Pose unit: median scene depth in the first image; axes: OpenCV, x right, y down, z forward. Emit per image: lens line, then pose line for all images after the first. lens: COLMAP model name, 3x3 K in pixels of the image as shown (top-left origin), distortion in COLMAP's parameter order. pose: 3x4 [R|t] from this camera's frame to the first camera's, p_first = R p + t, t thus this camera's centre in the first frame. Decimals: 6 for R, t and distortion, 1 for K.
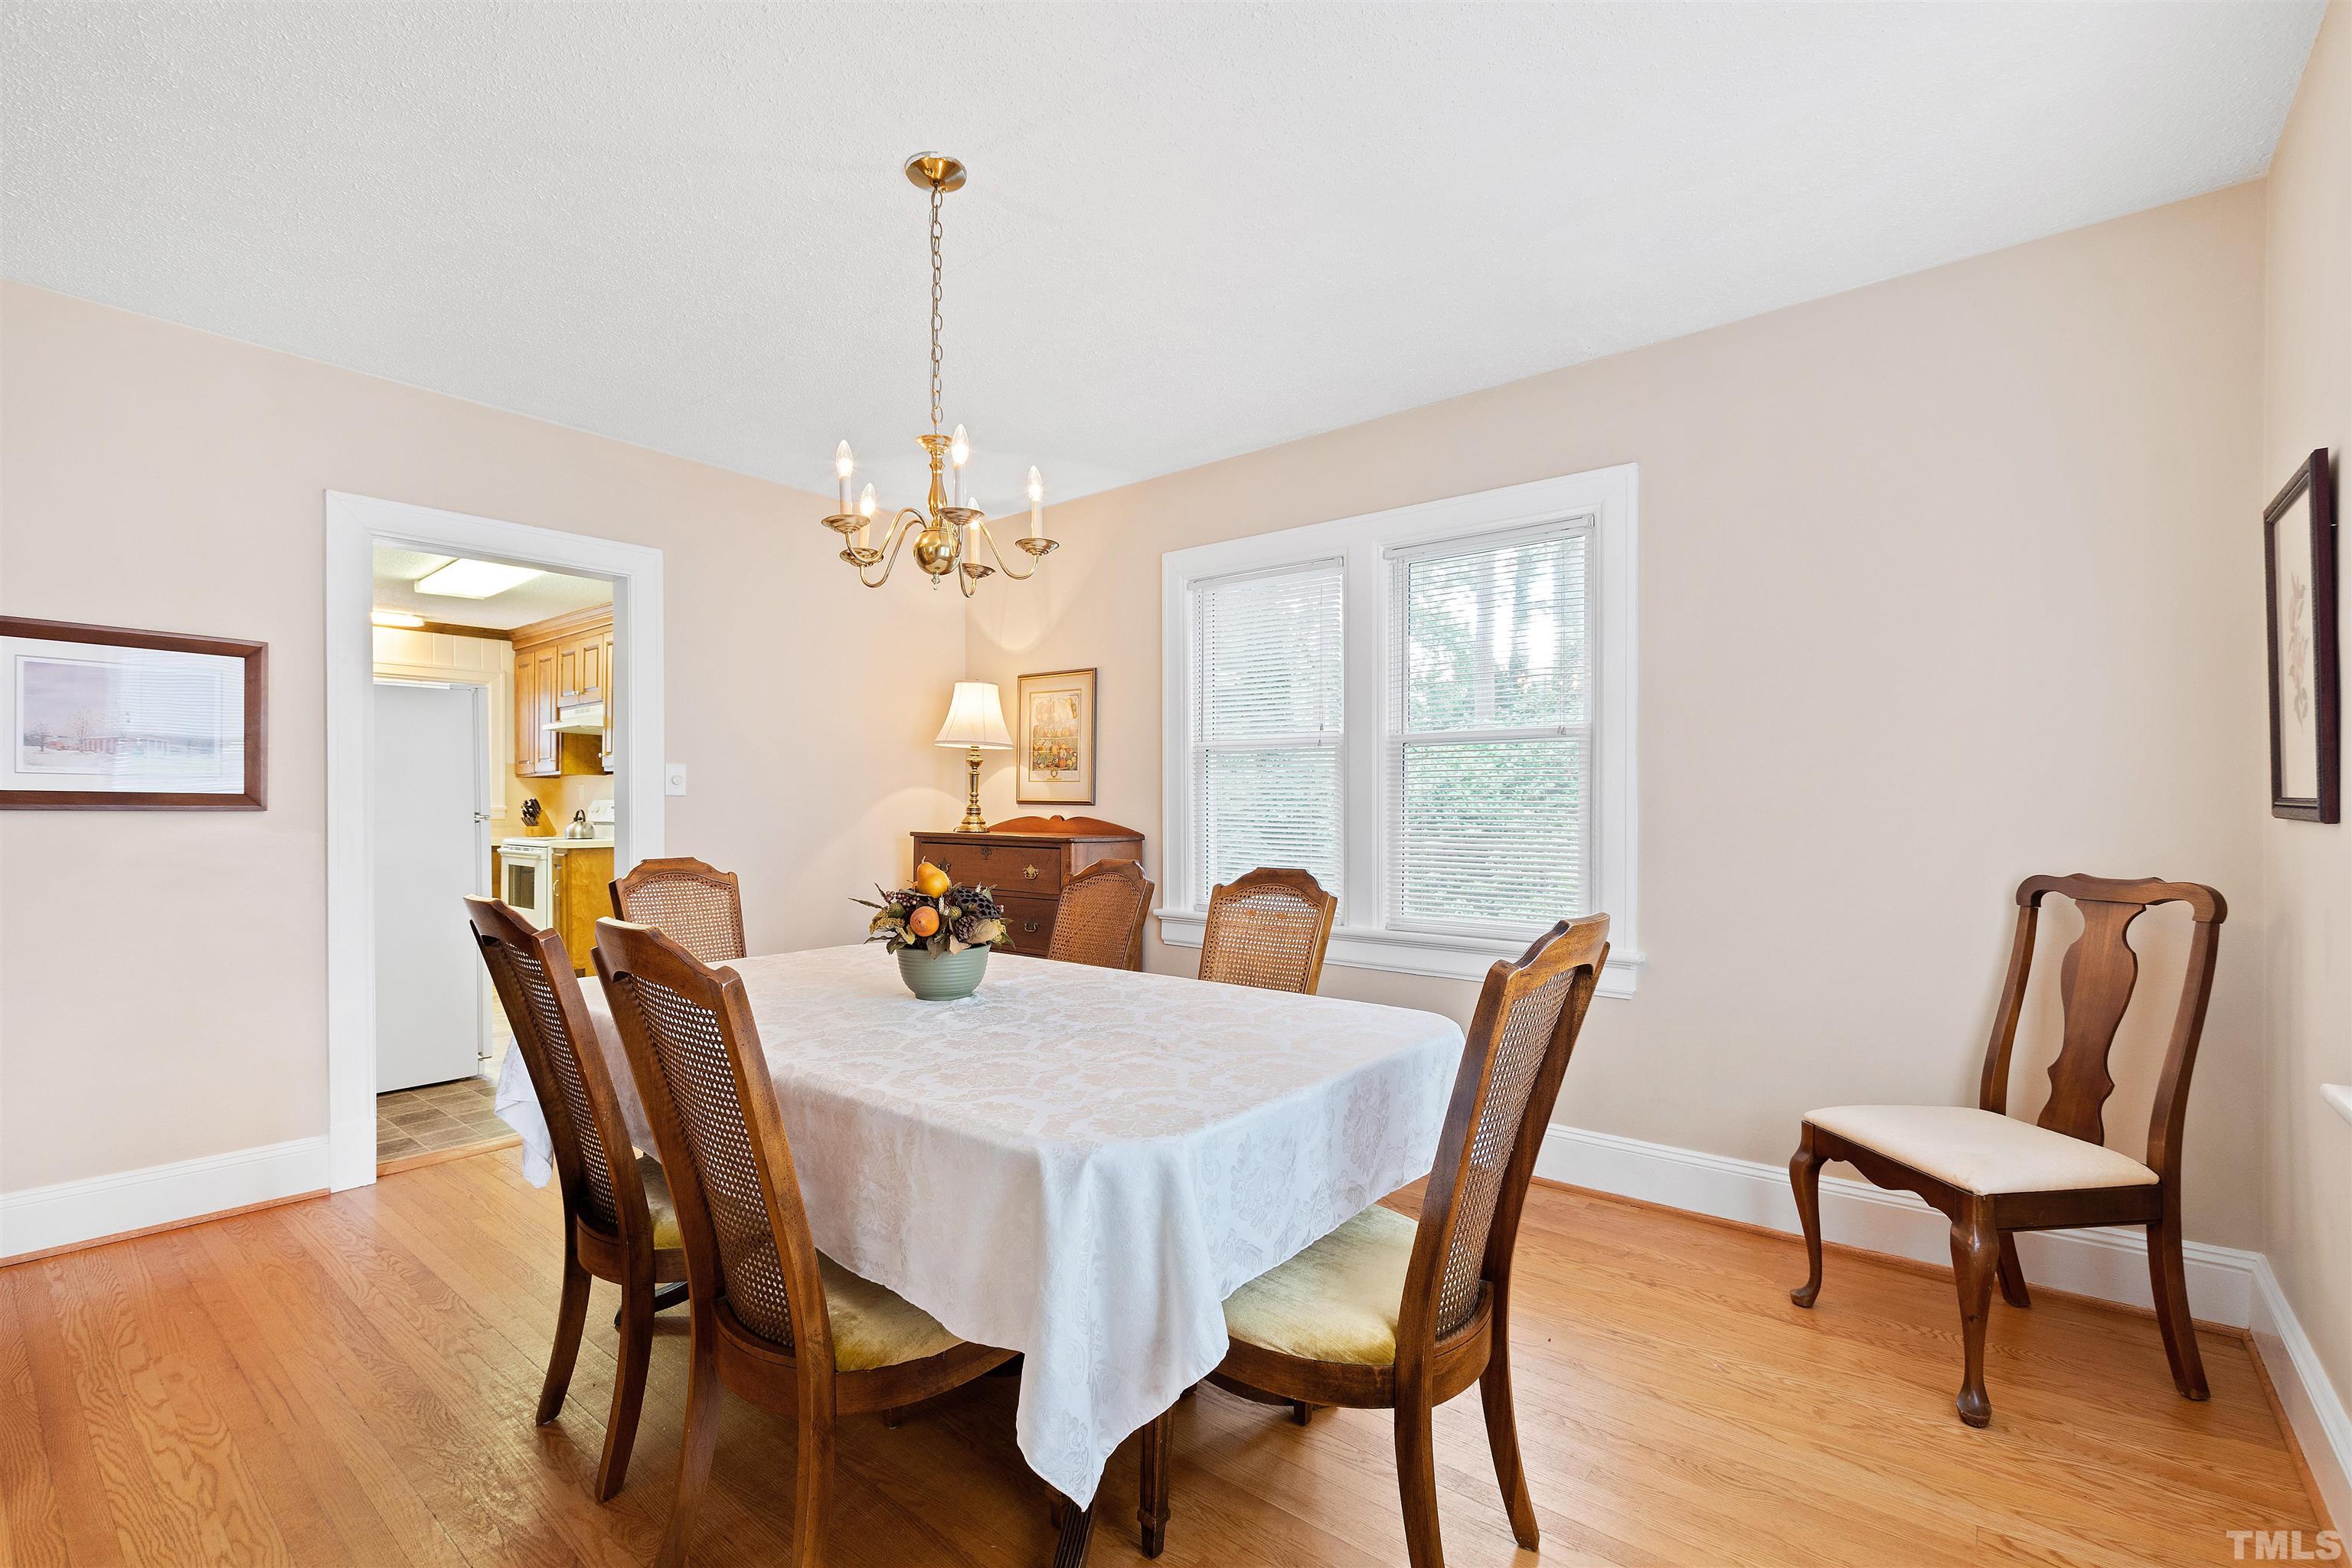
lens RADIAL K [[1026.4, 0, 1159.4], [0, 1026.4, 805.9], [0, 0, 1]] dist [0.009985, -0.005220]
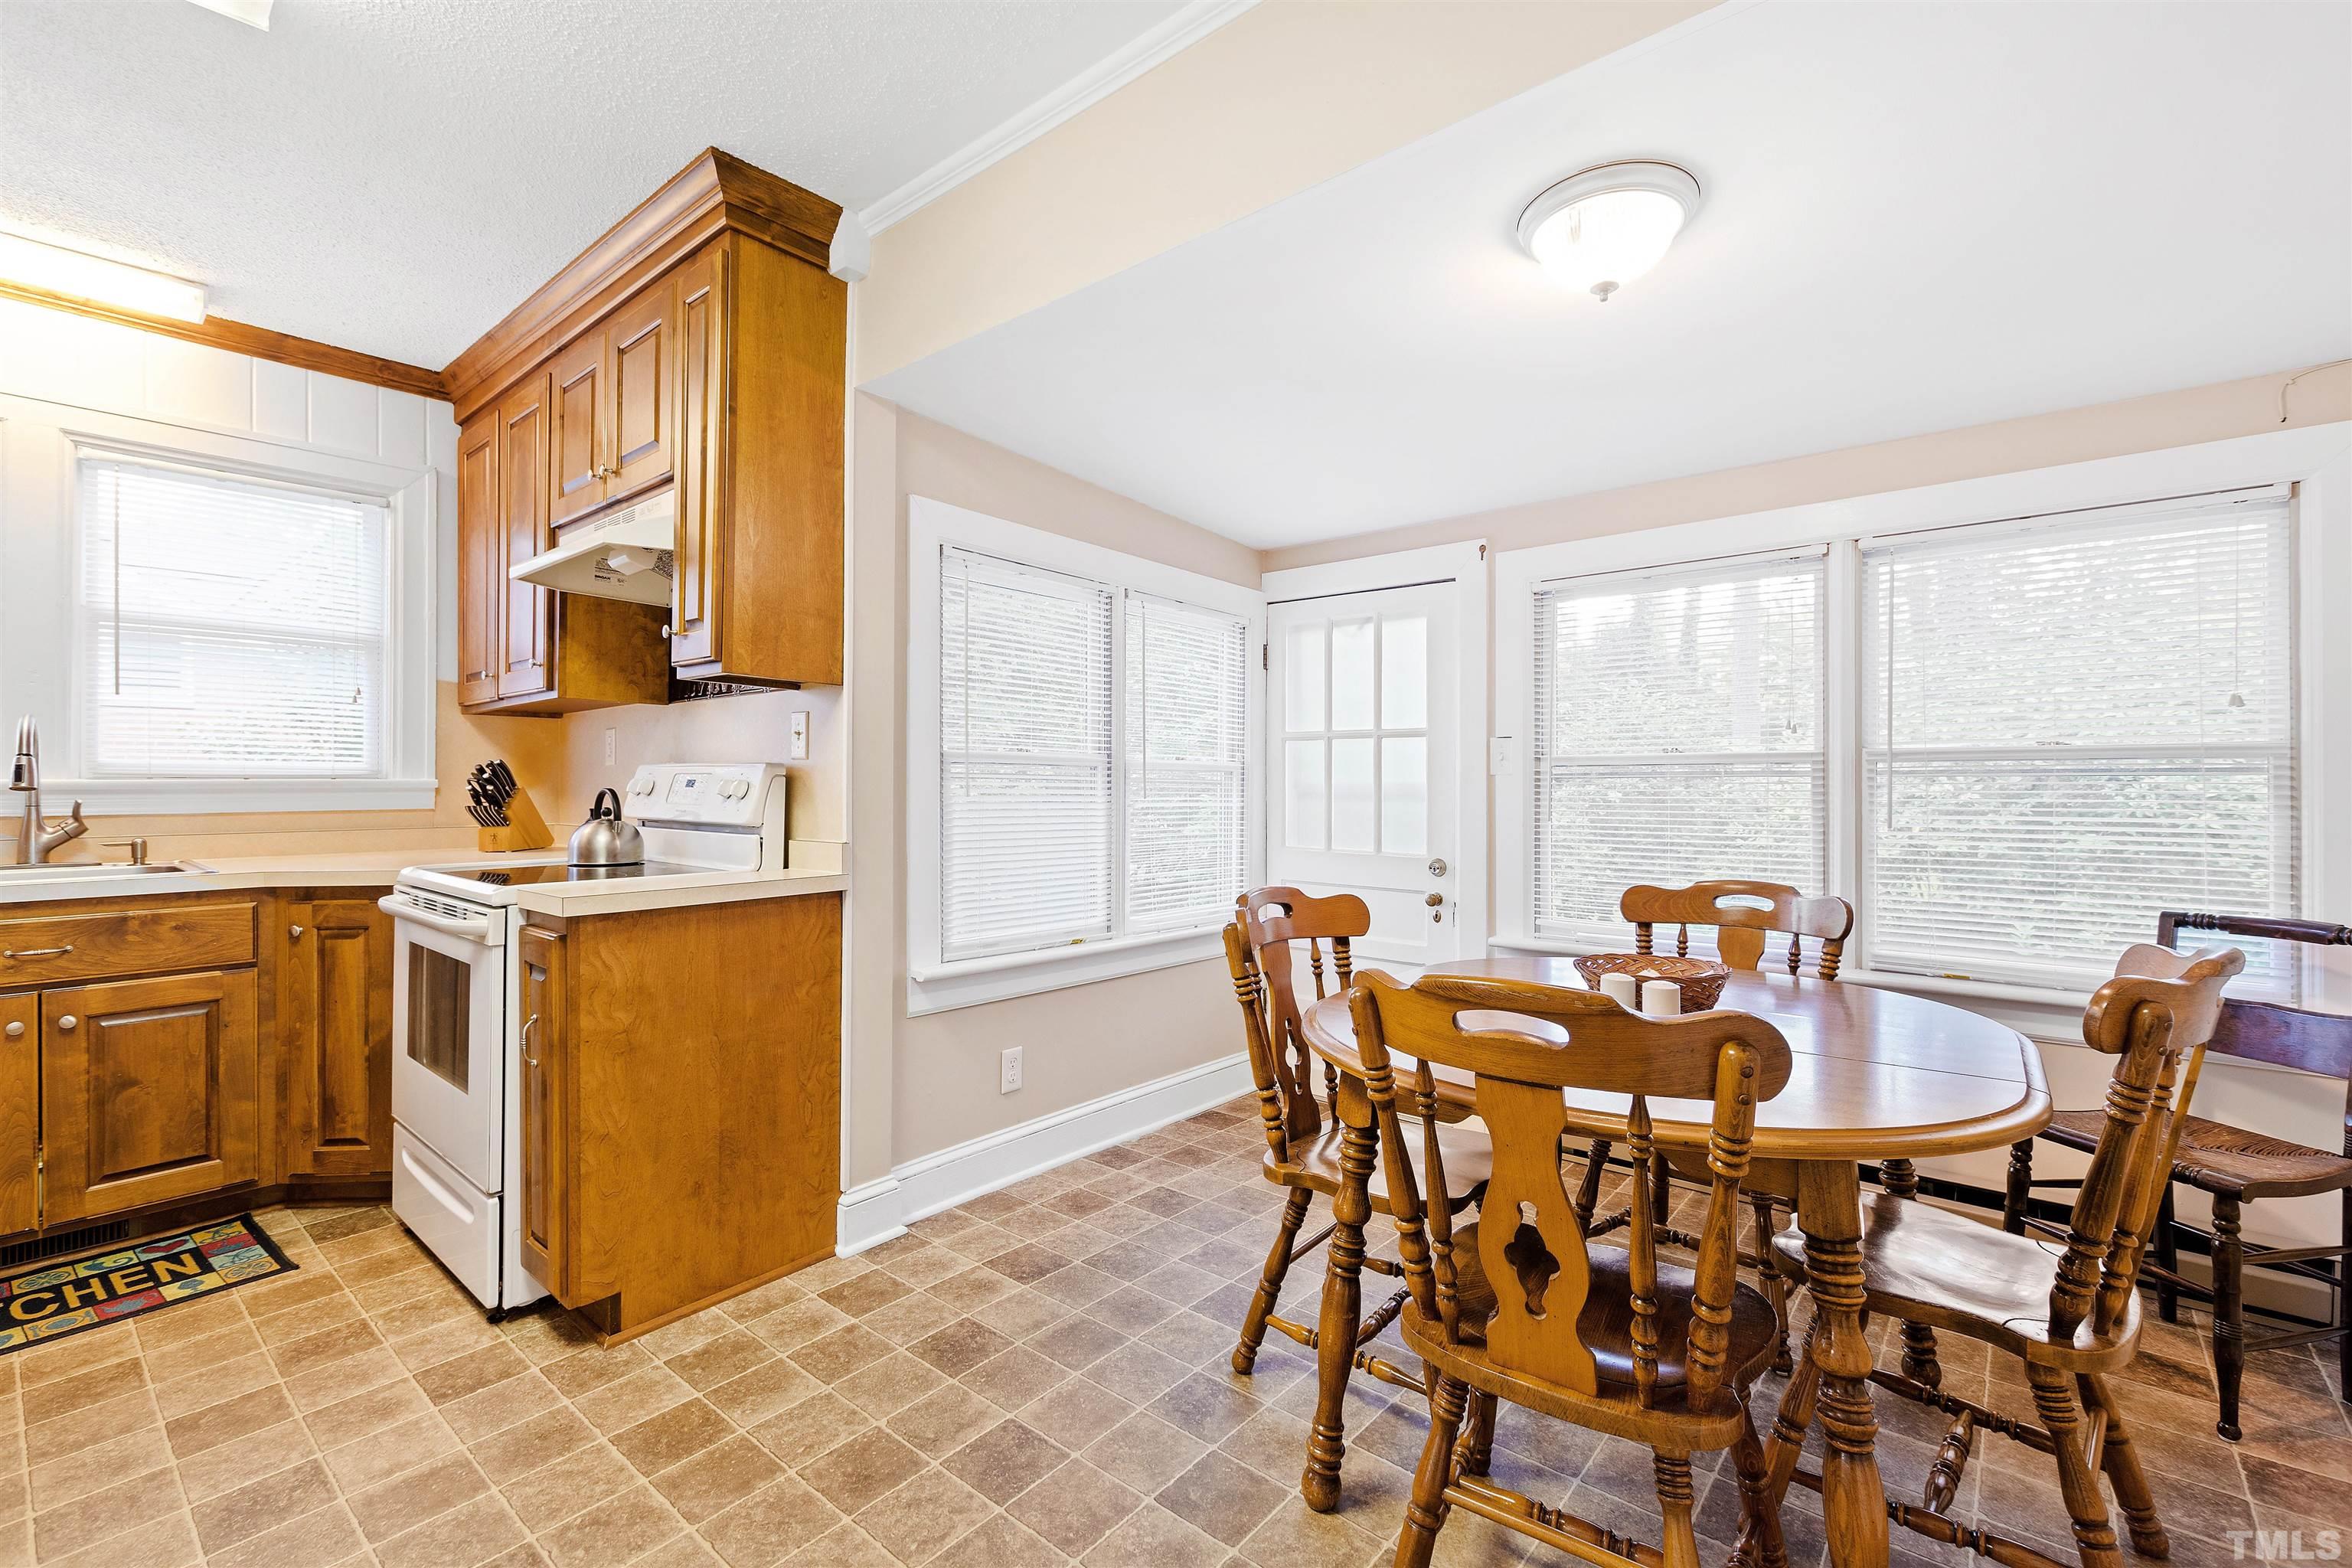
lens RADIAL K [[1026.4, 0, 1141.8], [0, 1026.4, 782.7], [0, 0, 1]] dist [0.009985, -0.005220]
pose [[0.999463, 0.002620, -0.032665, -0.347220], [-0.002627, 0.999997, -0.000170, 0.000761], [0.032665, 0.000256, 0.999466, 0.616439]]
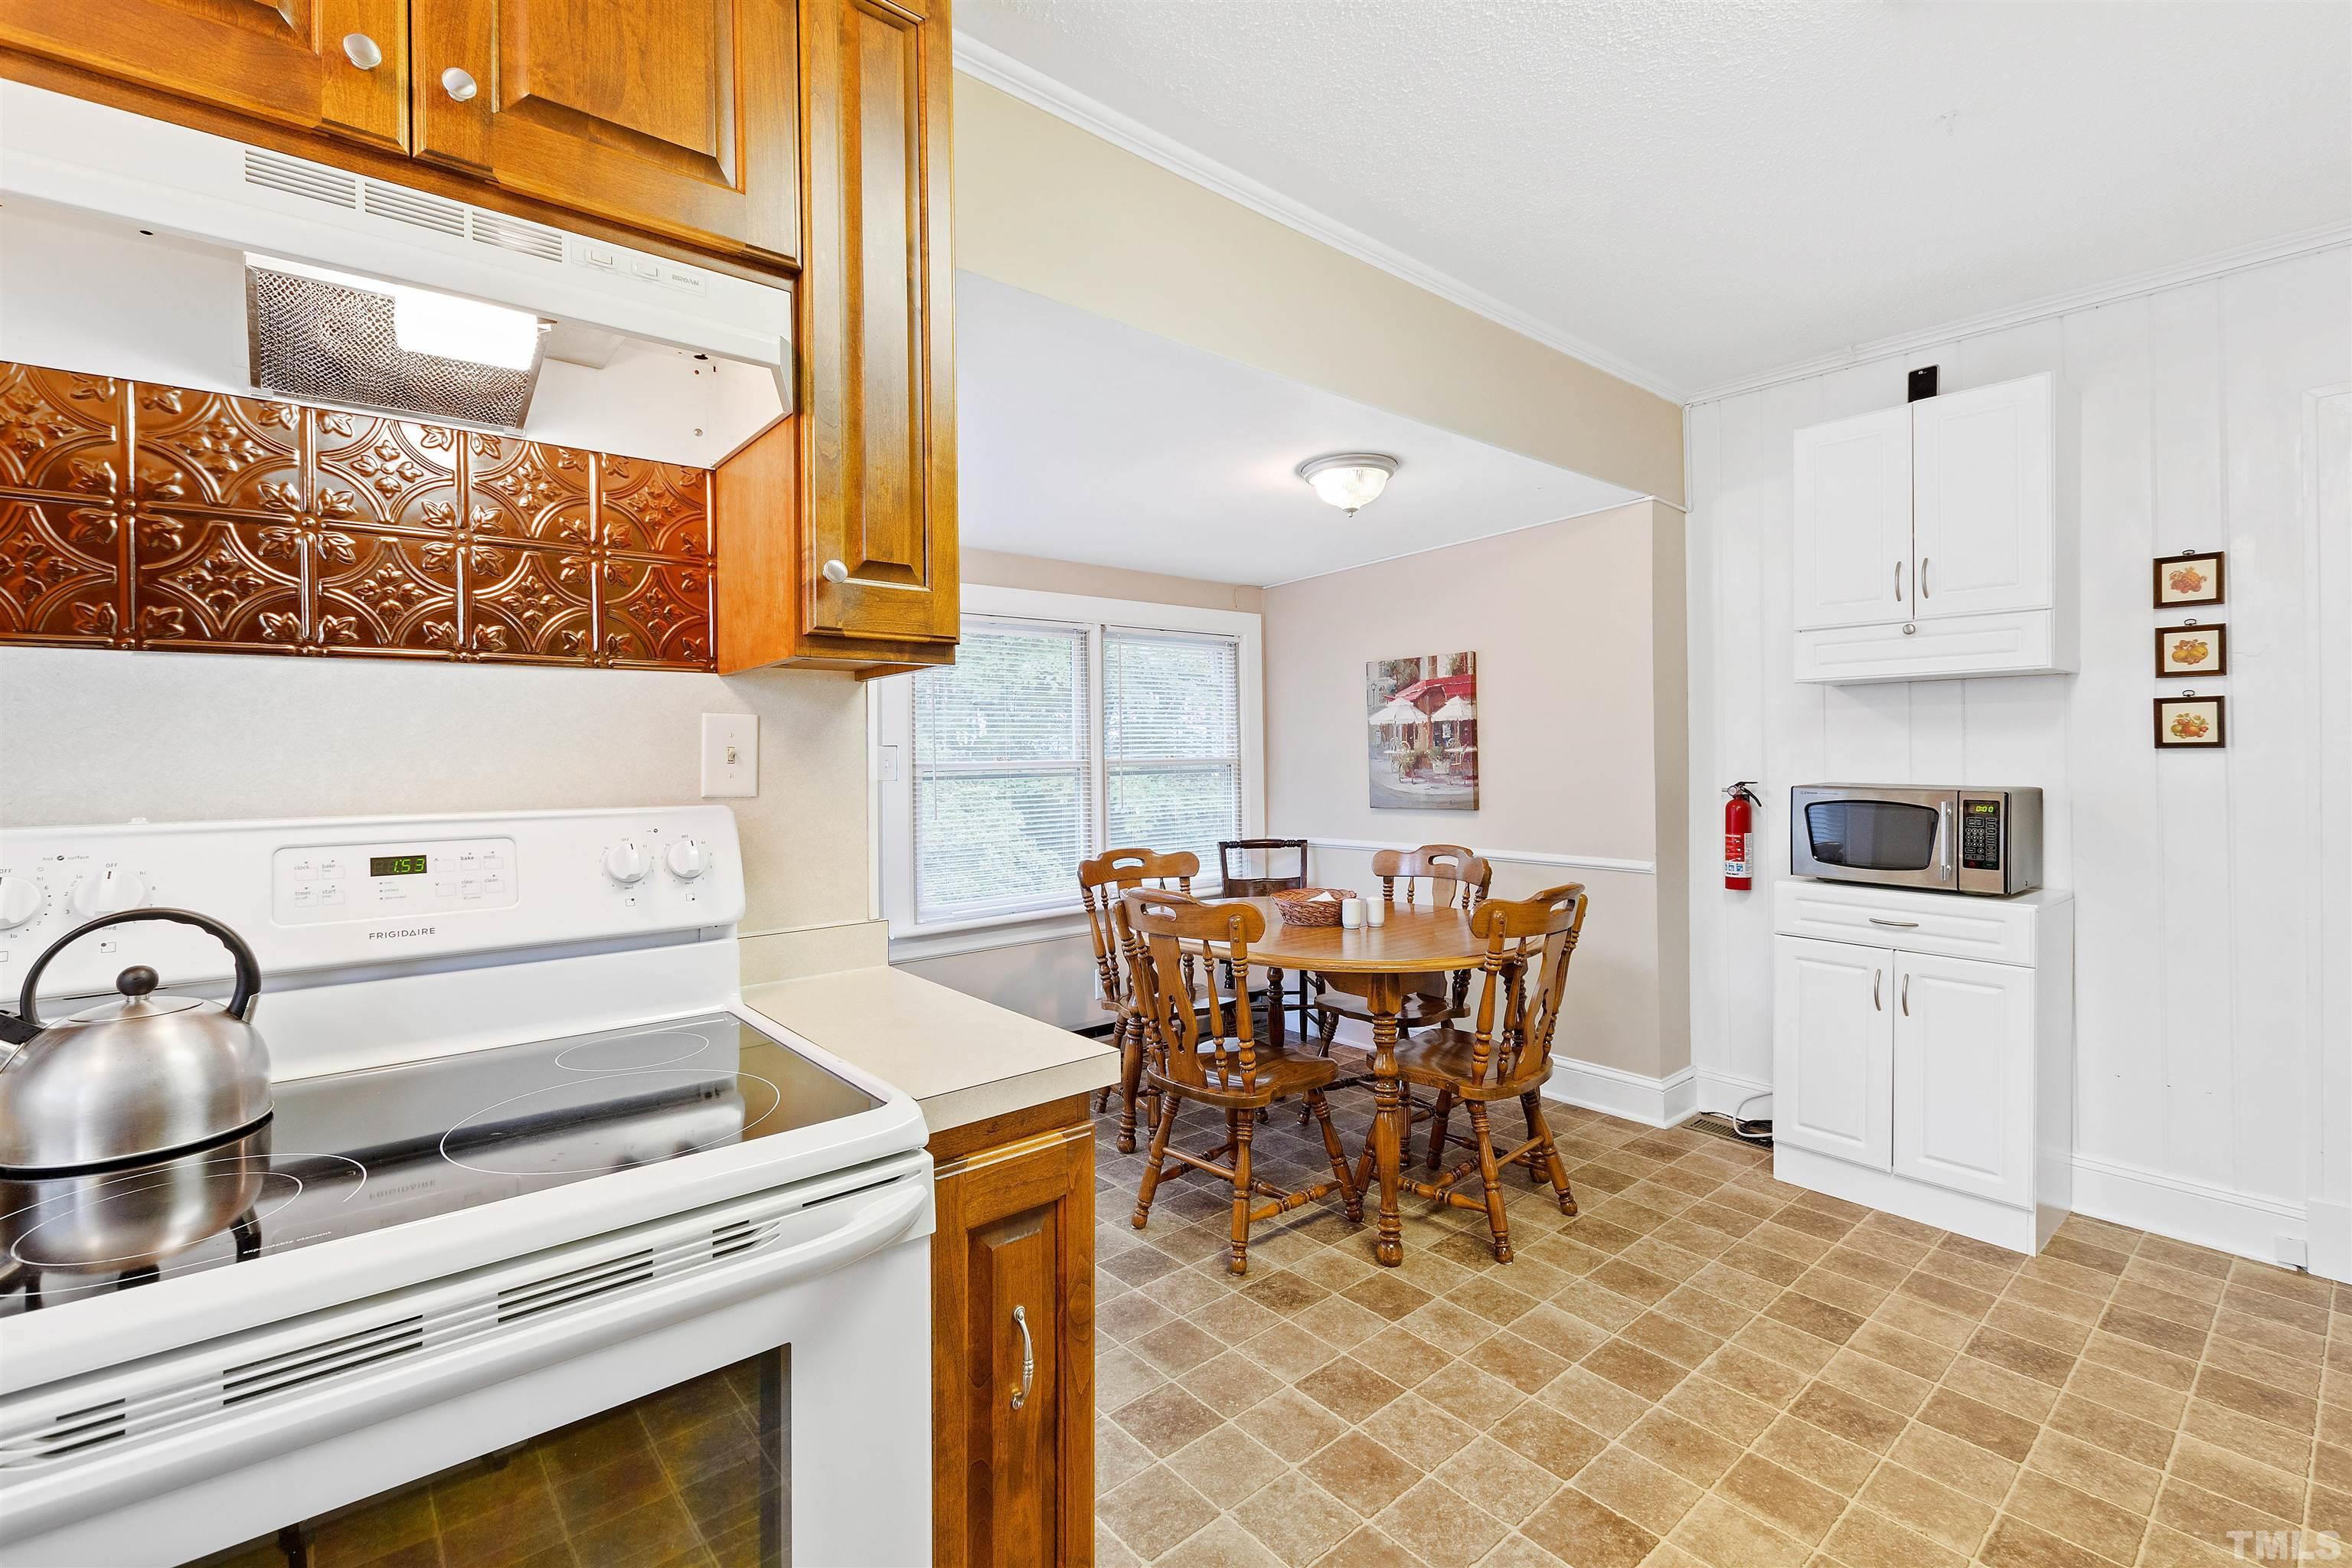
lens RADIAL K [[1026.4, 0, 1203.6], [0, 1026.4, 755.7], [0, 0, 1]] dist [0.009985, -0.005220]
pose [[0.170519, -0.002982, 0.985350, -0.662553], [0.011239, 0.999936, 0.001081, -0.014280], [-0.985290, 0.010890, 0.170541, 0.840188]]
